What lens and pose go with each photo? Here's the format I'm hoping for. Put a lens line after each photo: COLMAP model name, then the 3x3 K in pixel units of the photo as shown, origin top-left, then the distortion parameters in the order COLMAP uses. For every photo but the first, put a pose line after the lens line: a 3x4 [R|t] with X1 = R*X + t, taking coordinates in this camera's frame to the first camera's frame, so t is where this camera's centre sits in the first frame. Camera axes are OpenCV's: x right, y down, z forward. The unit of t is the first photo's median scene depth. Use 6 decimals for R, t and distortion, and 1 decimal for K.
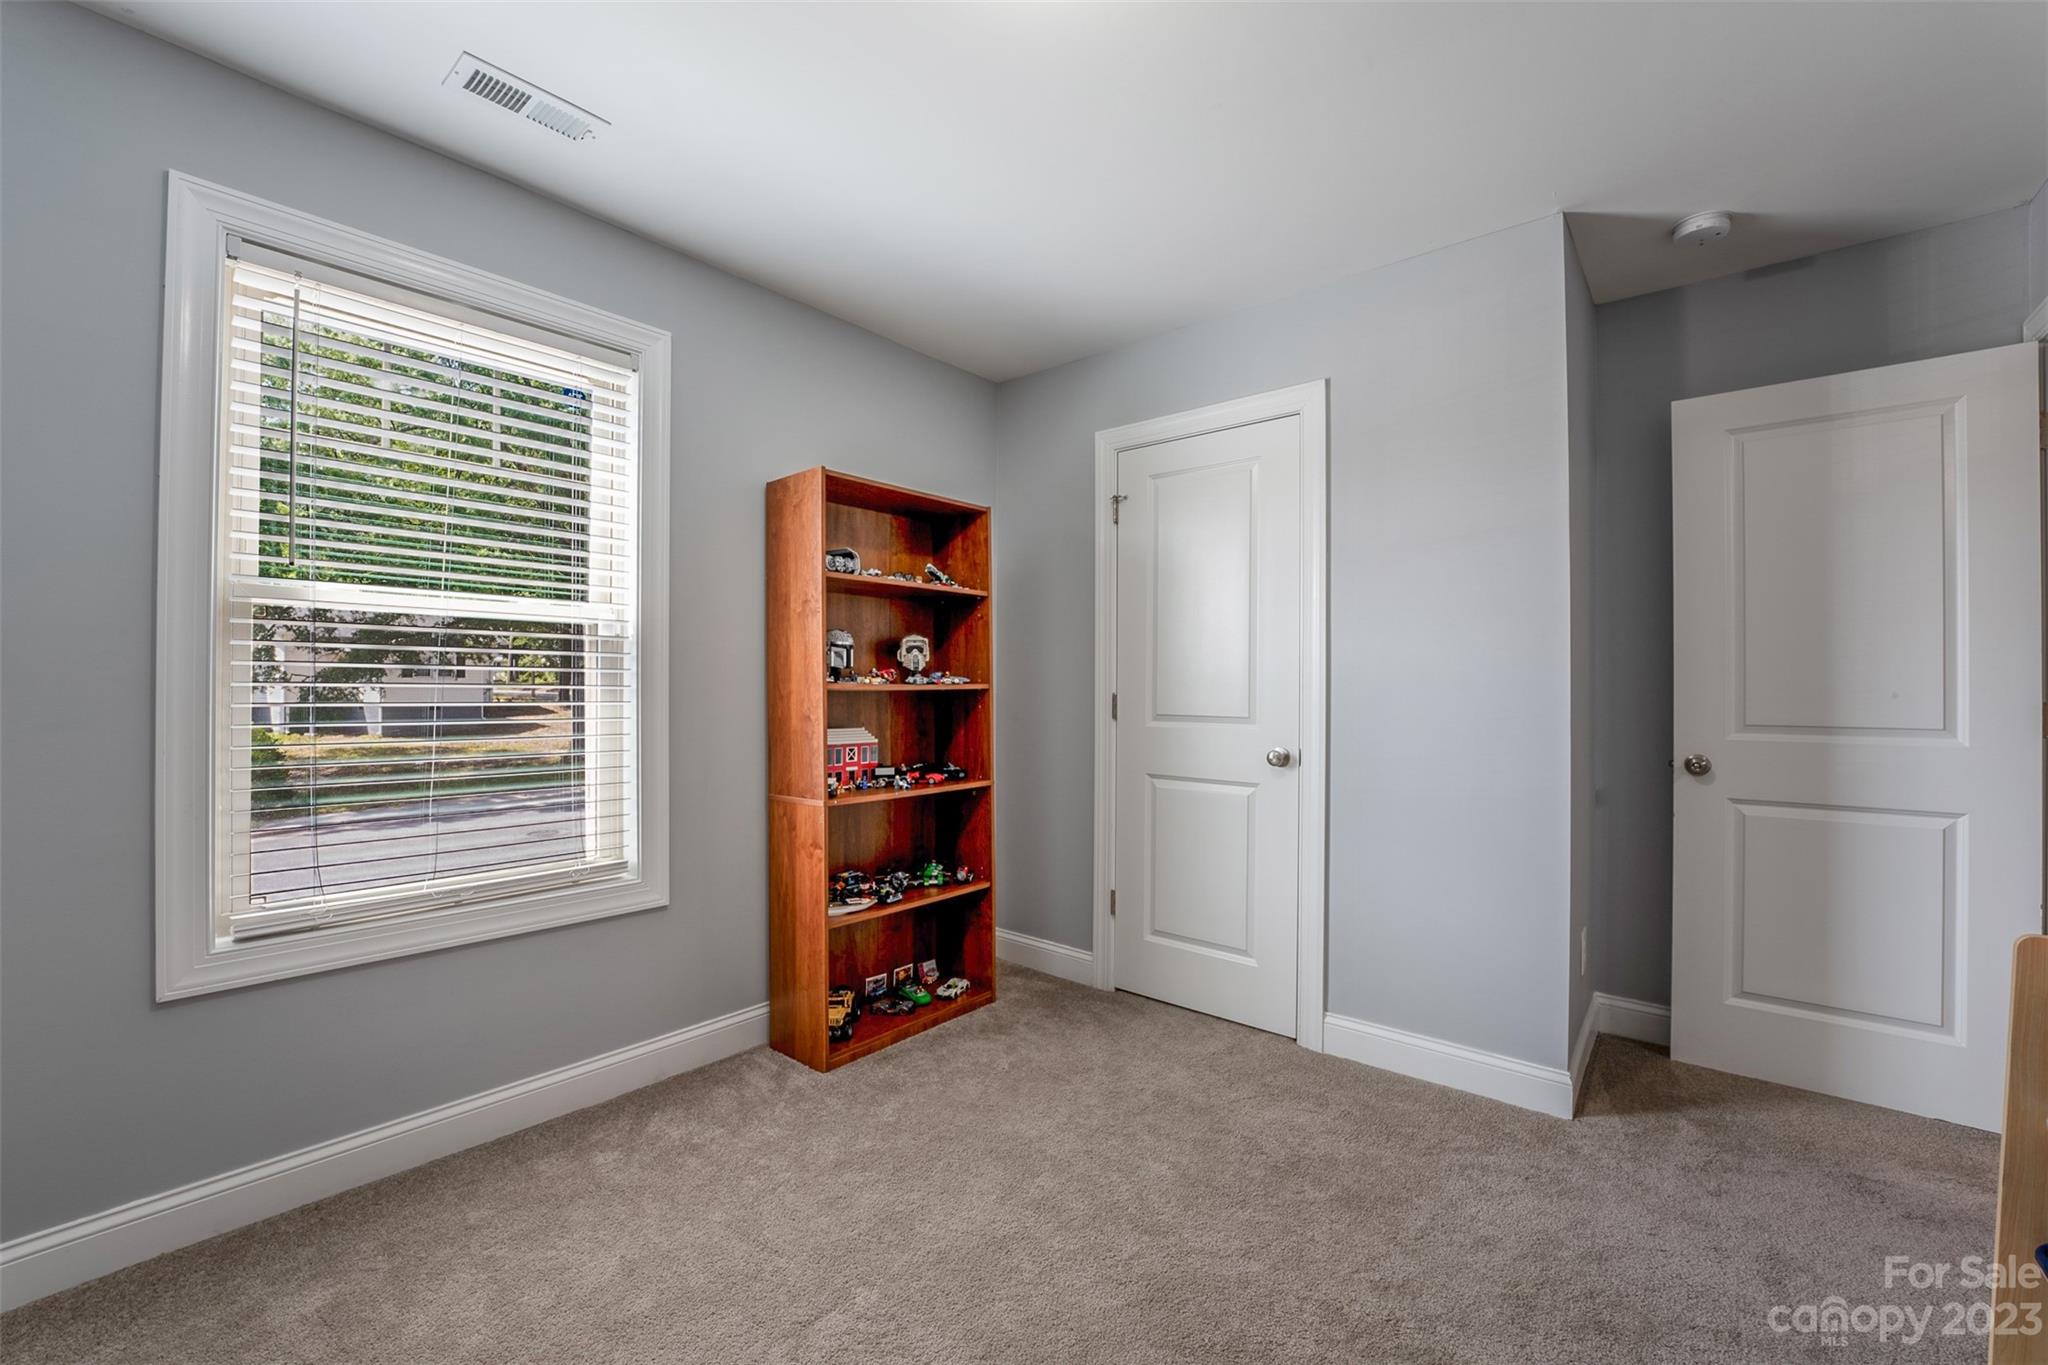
lens RADIAL K [[829.0, 0, 1014.4], [0, 829.0, 686.9], [0, 0, 1]] dist [-0.027586, 0.001913]
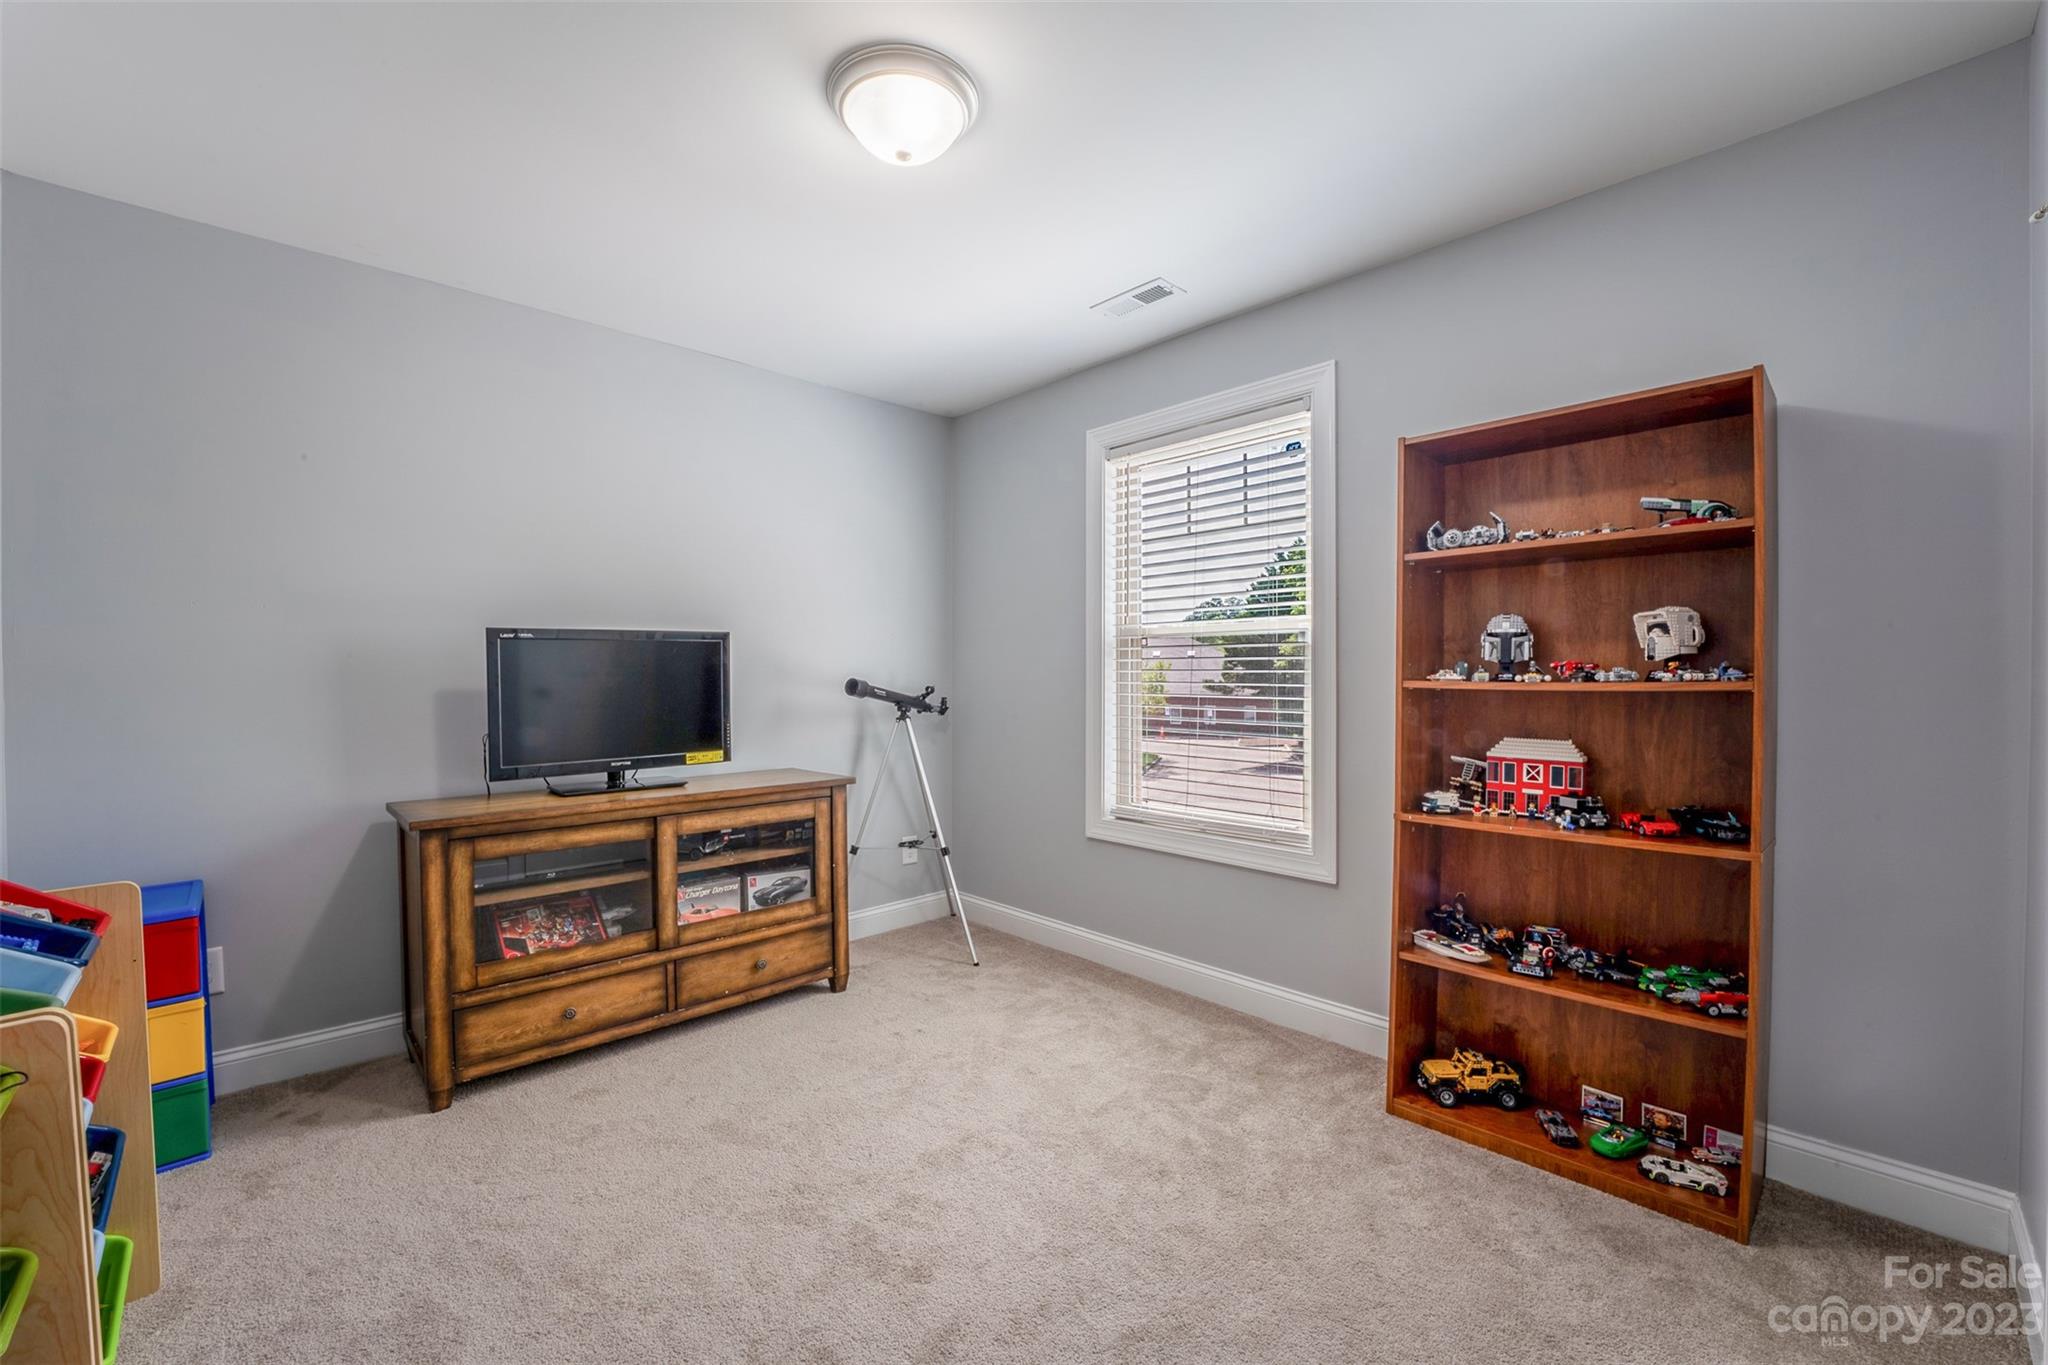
lens RADIAL K [[829.0, 0, 1022.0], [0, 829.0, 686.5], [0, 0, 1]] dist [-0.027586, 0.001913]
pose [[-0.106853, 0.003826, -0.994267, 0.630694], [-0.002315, 0.999989, 0.004097, -0.001379], [0.994272, 0.002739, -0.106843, 0.622874]]
